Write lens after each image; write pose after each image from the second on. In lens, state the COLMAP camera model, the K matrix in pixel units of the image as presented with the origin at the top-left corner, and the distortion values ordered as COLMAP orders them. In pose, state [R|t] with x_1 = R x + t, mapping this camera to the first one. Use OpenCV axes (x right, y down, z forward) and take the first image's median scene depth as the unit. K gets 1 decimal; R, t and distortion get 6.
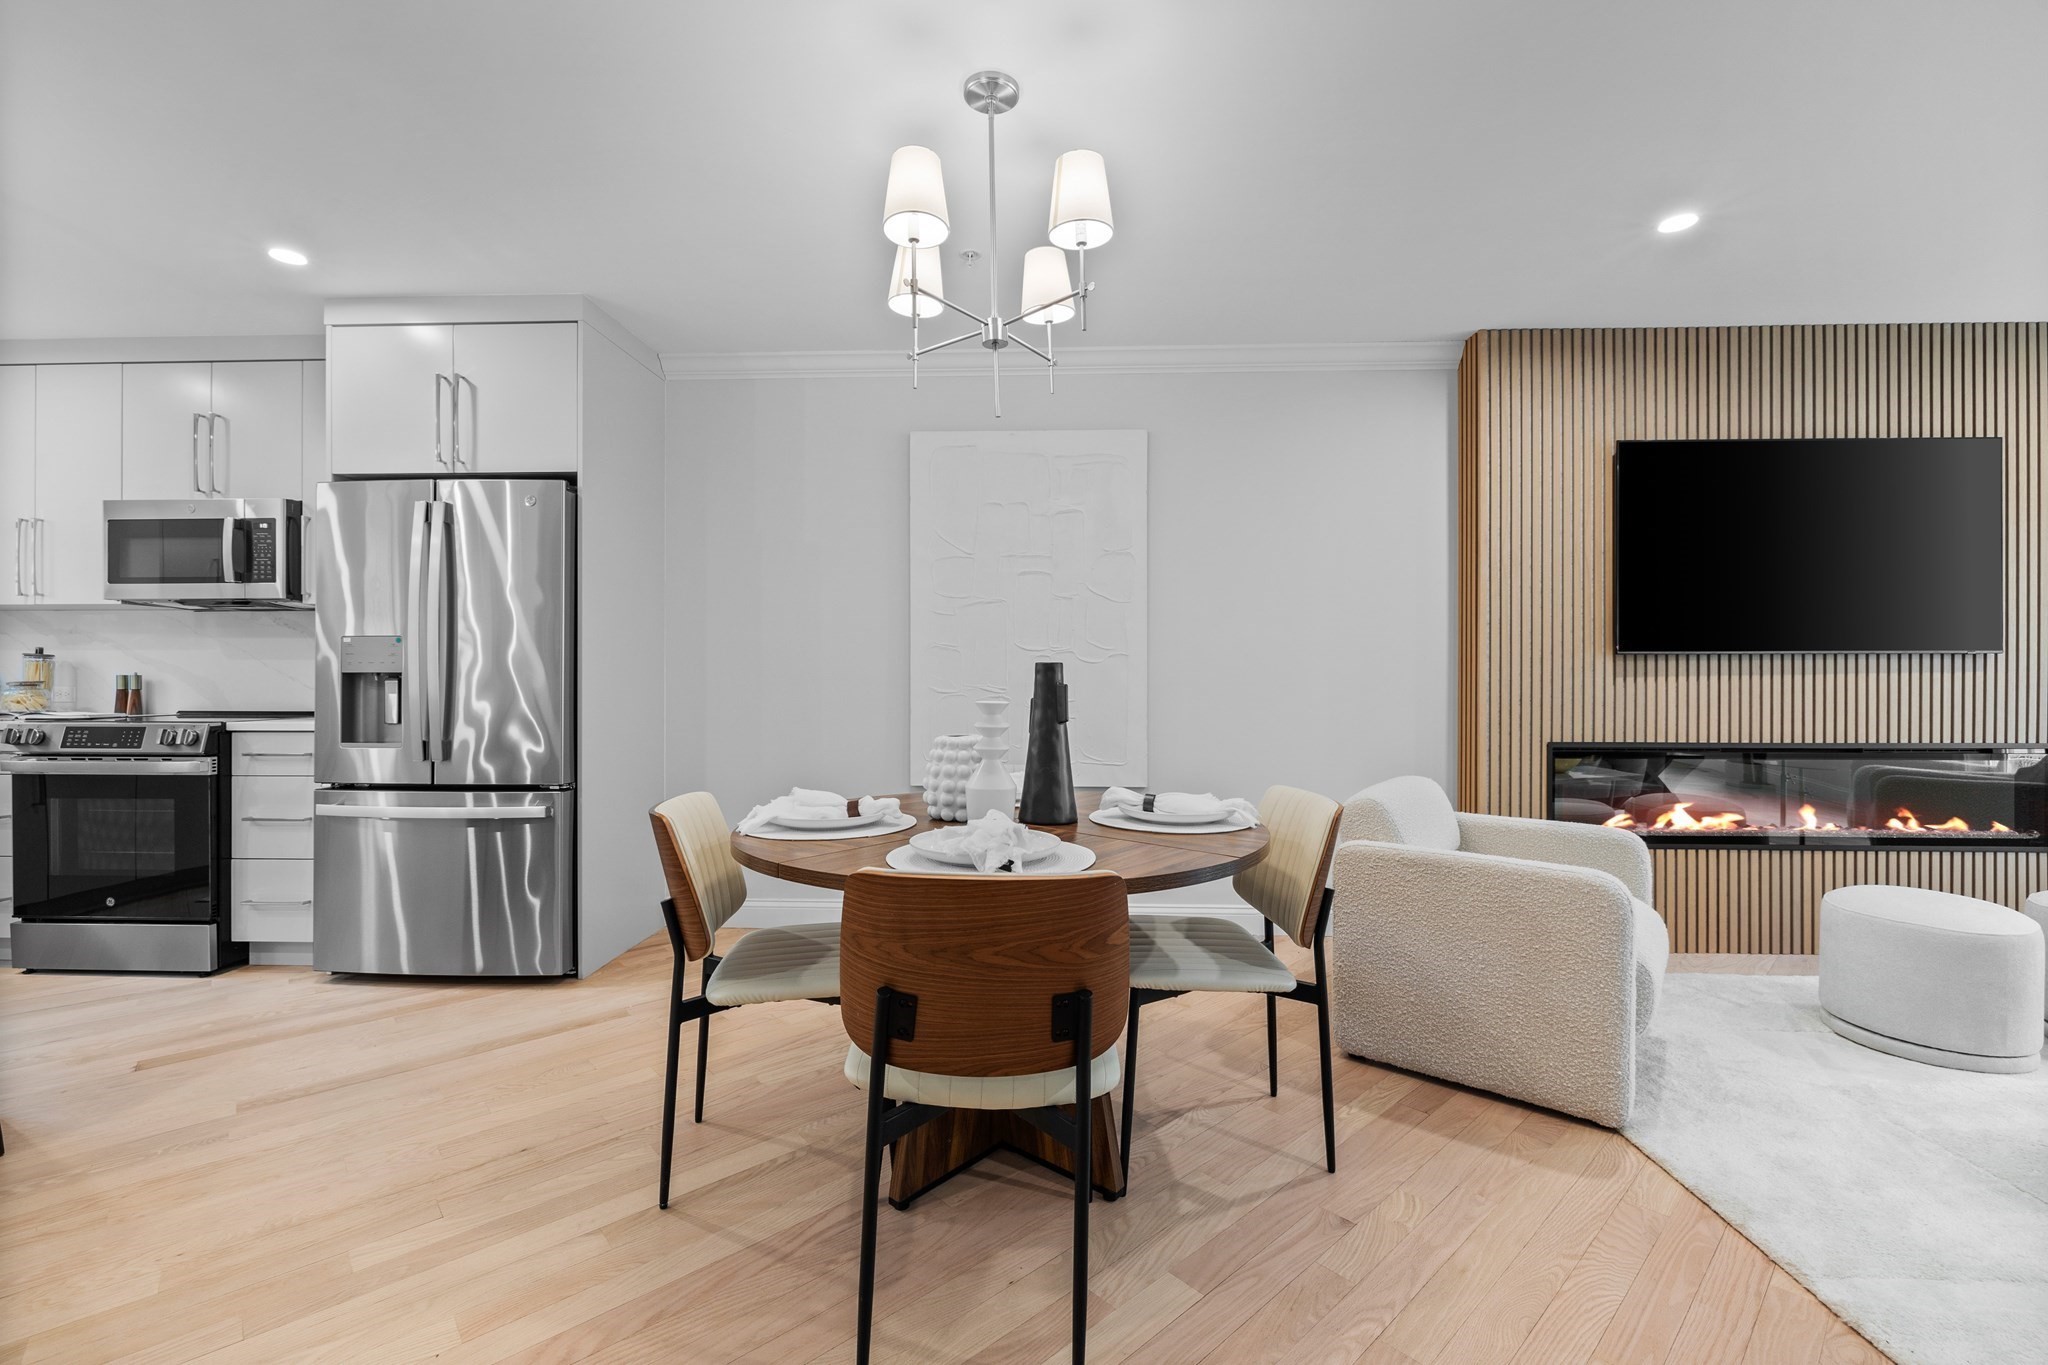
lens RADIAL K [[782.0, 0, 954.6], [0, 782.0, 674.9], [0, 0, 1]] dist [0.001083, 0.000056]
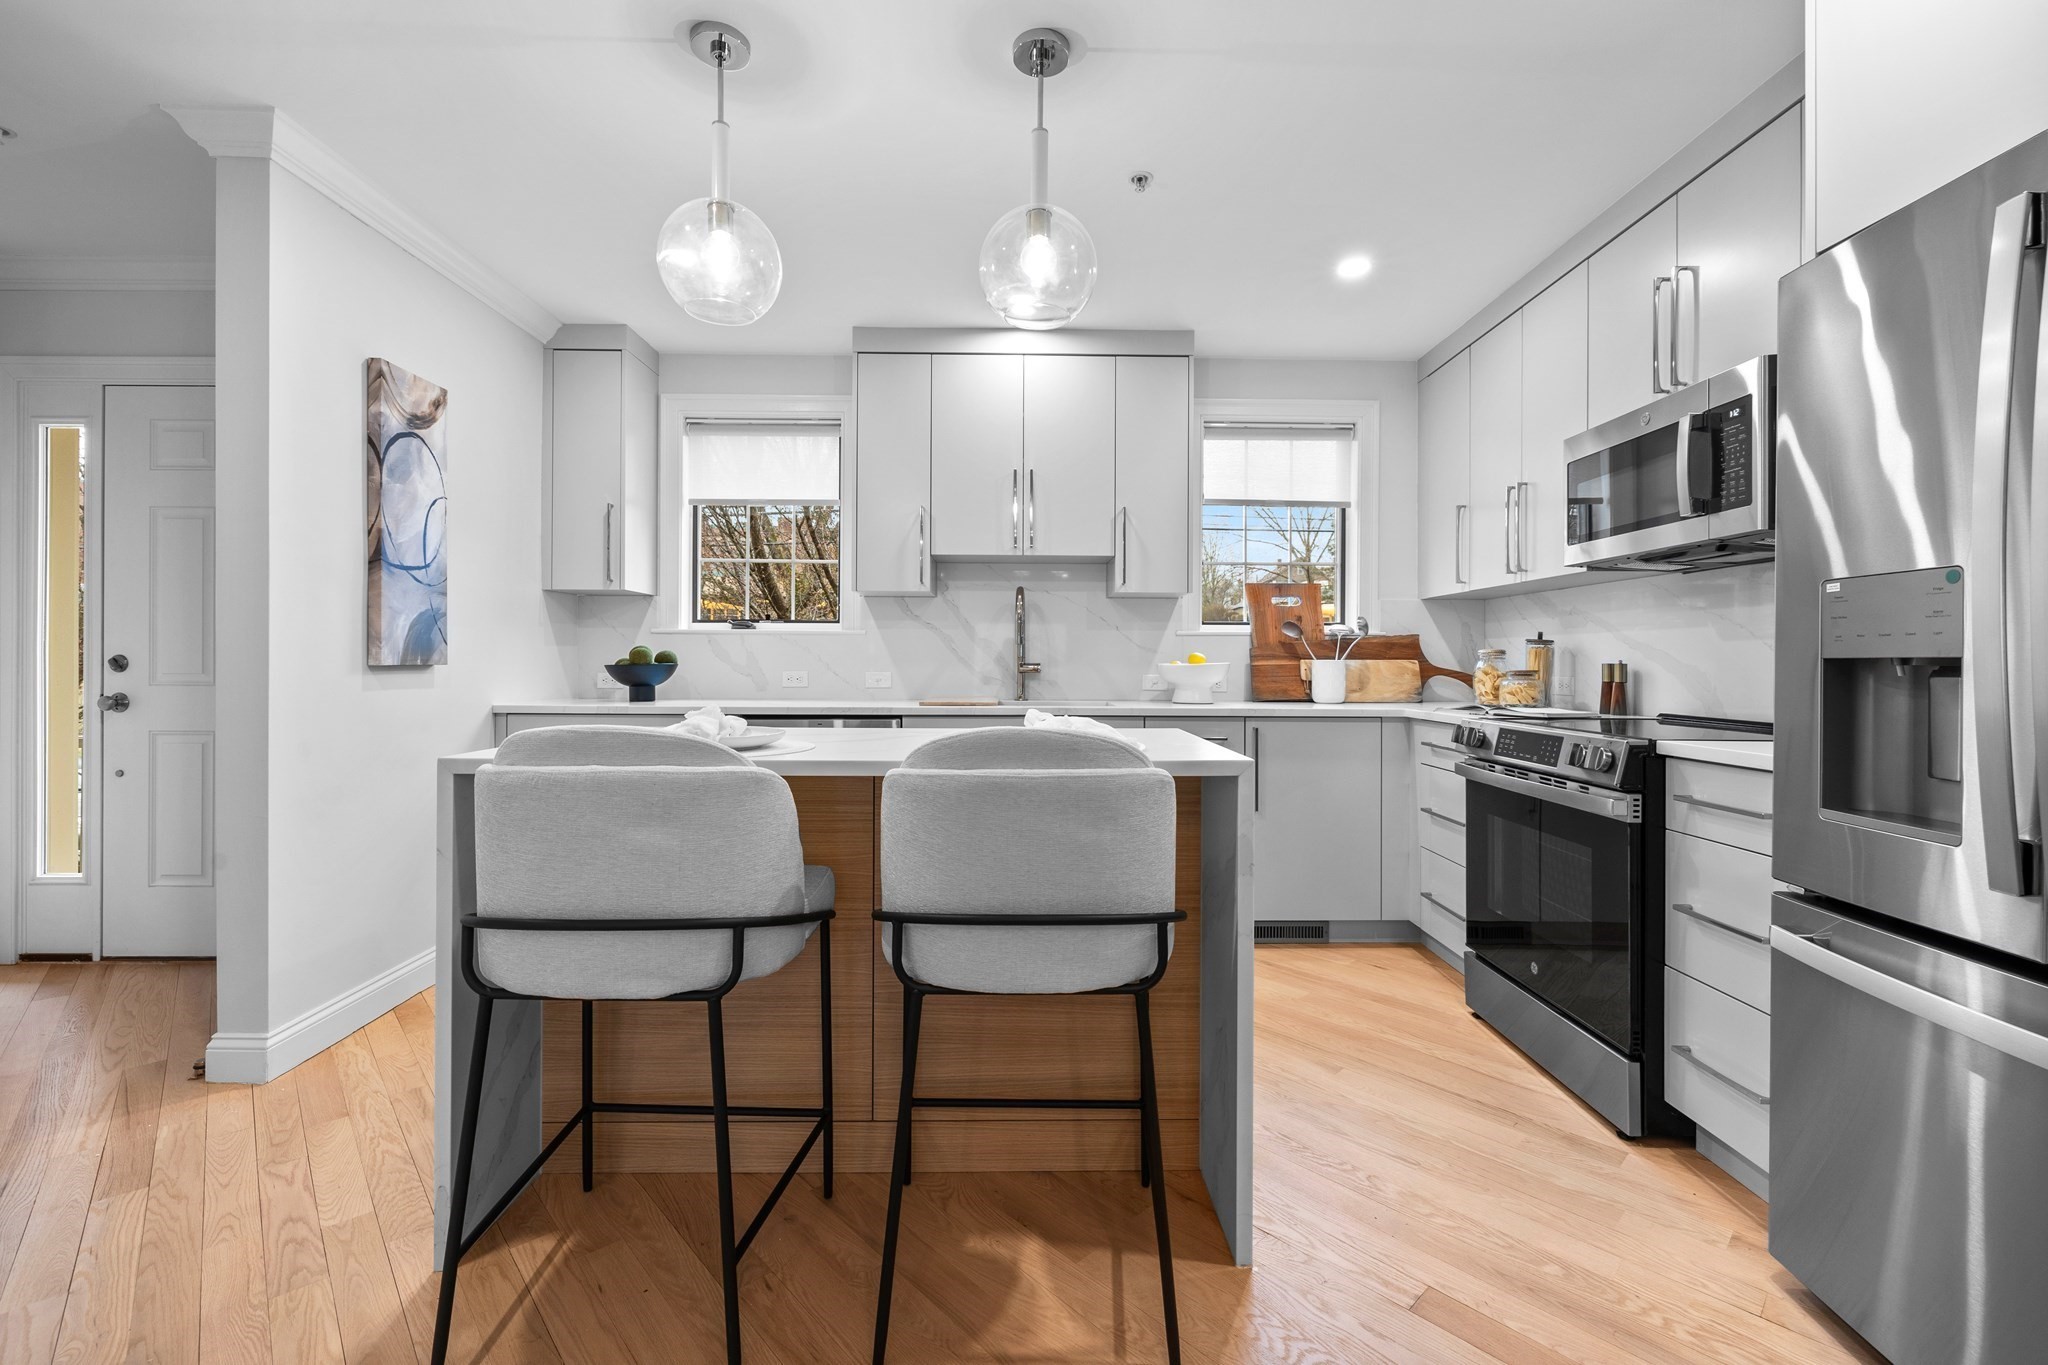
lens RADIAL K [[864.7, 0, 1029.0], [0, 864.7, 658.3], [0, 0, 1]] dist [-0.001555, -0.000307]
pose [[0.036746, -0.004457, -0.999315, -0.268761], [-0.002505, 0.999987, -0.004552, 0.000309], [0.999322, 0.002670, 0.036734, 0.479827]]
